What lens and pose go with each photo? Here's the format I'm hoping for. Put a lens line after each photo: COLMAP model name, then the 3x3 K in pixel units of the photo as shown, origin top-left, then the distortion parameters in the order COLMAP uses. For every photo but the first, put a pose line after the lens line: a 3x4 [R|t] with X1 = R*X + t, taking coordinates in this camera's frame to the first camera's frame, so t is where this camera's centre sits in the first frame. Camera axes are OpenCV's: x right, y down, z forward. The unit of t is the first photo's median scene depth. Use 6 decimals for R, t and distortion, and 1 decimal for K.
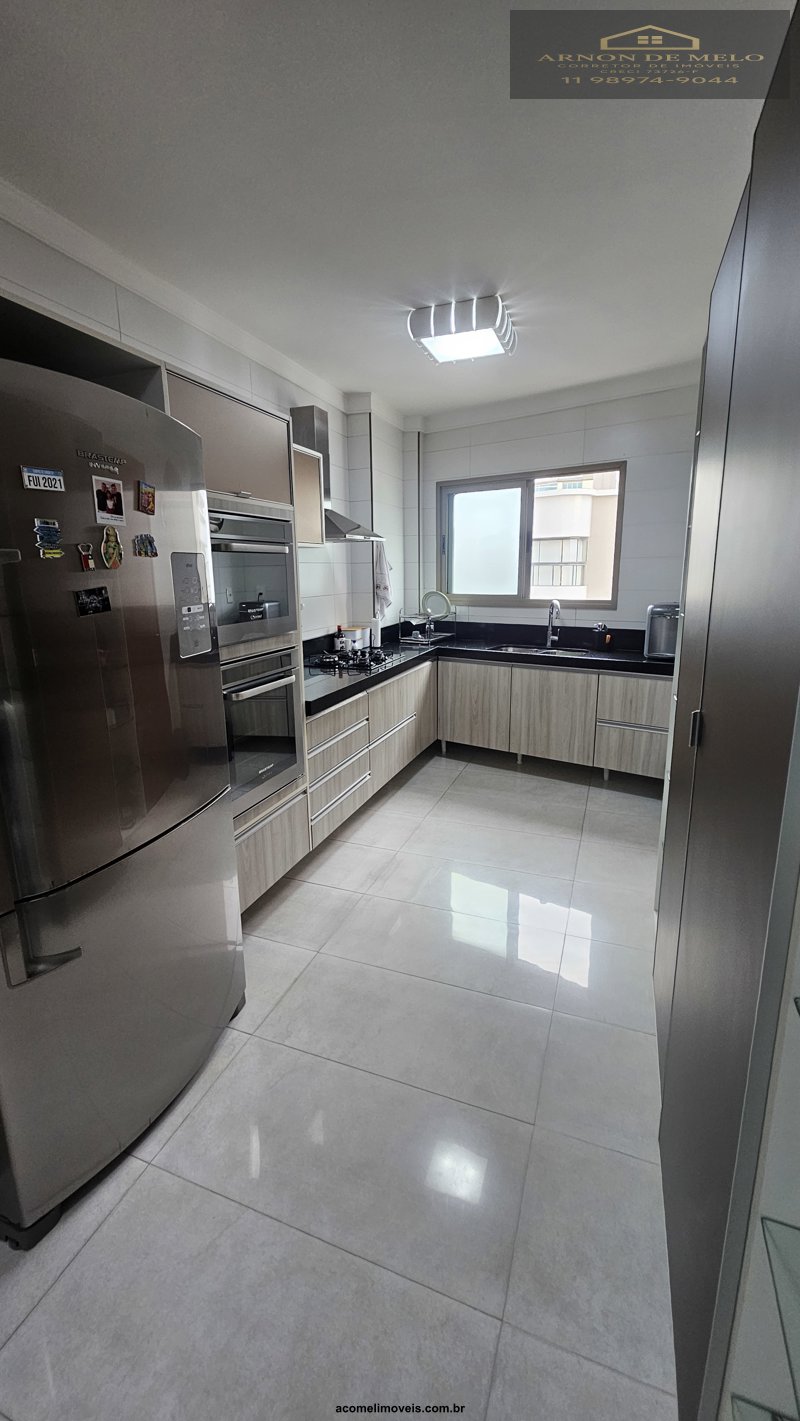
lens RADIAL K [[586.3, 0, 399.1], [0, 586.3, 699.8], [0, 0, 1]] dist [-0.001292, 0.000026]
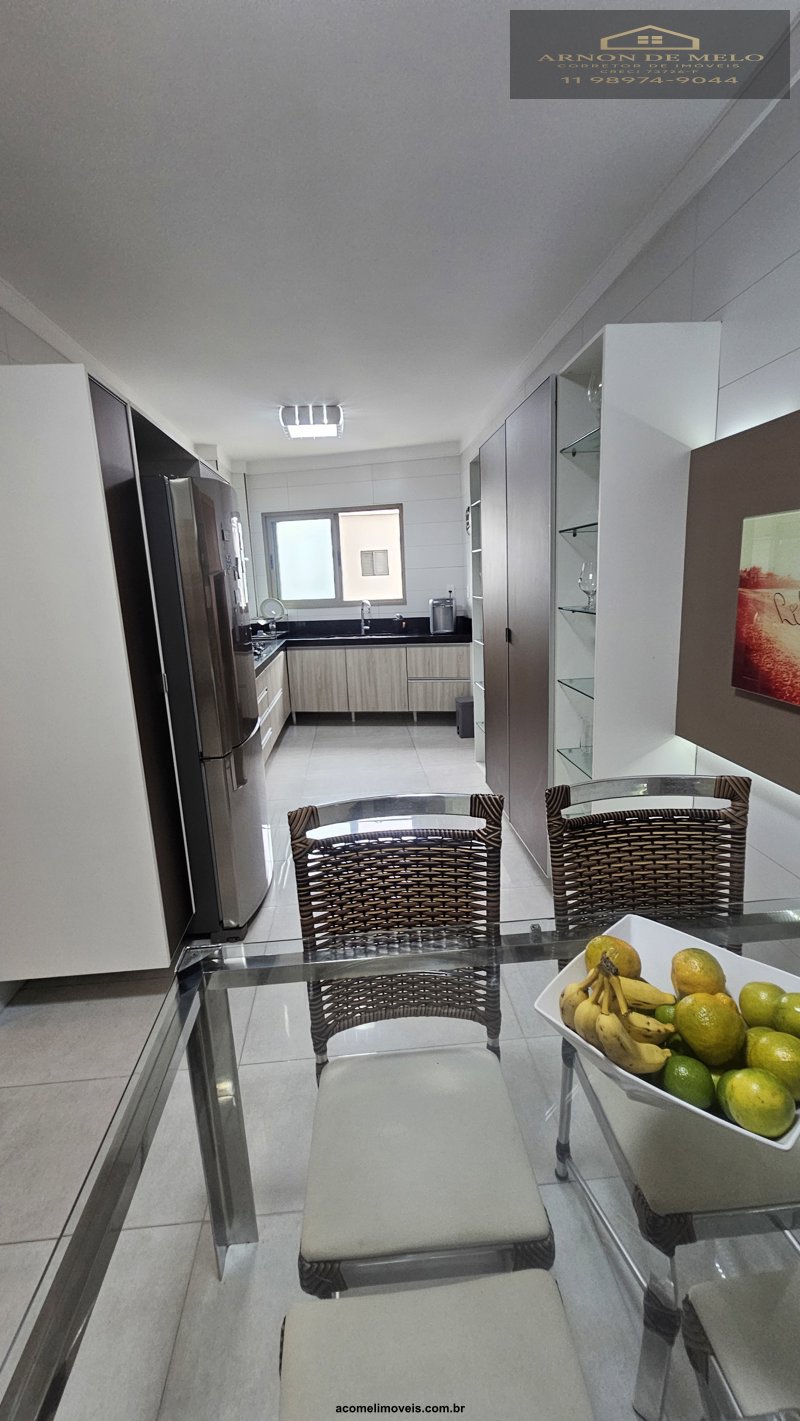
lens RADIAL K [[586.3, 0, 395.5], [0, 586.3, 712.4], [0, 0, 1]] dist [-0.001292, 0.000026]
pose [[0.903712, -0.123207, 0.410030, -0.281561], [0.122802, 0.992052, 0.027437, 0.067490], [-0.410151, 0.025557, 0.911659, -0.305704]]
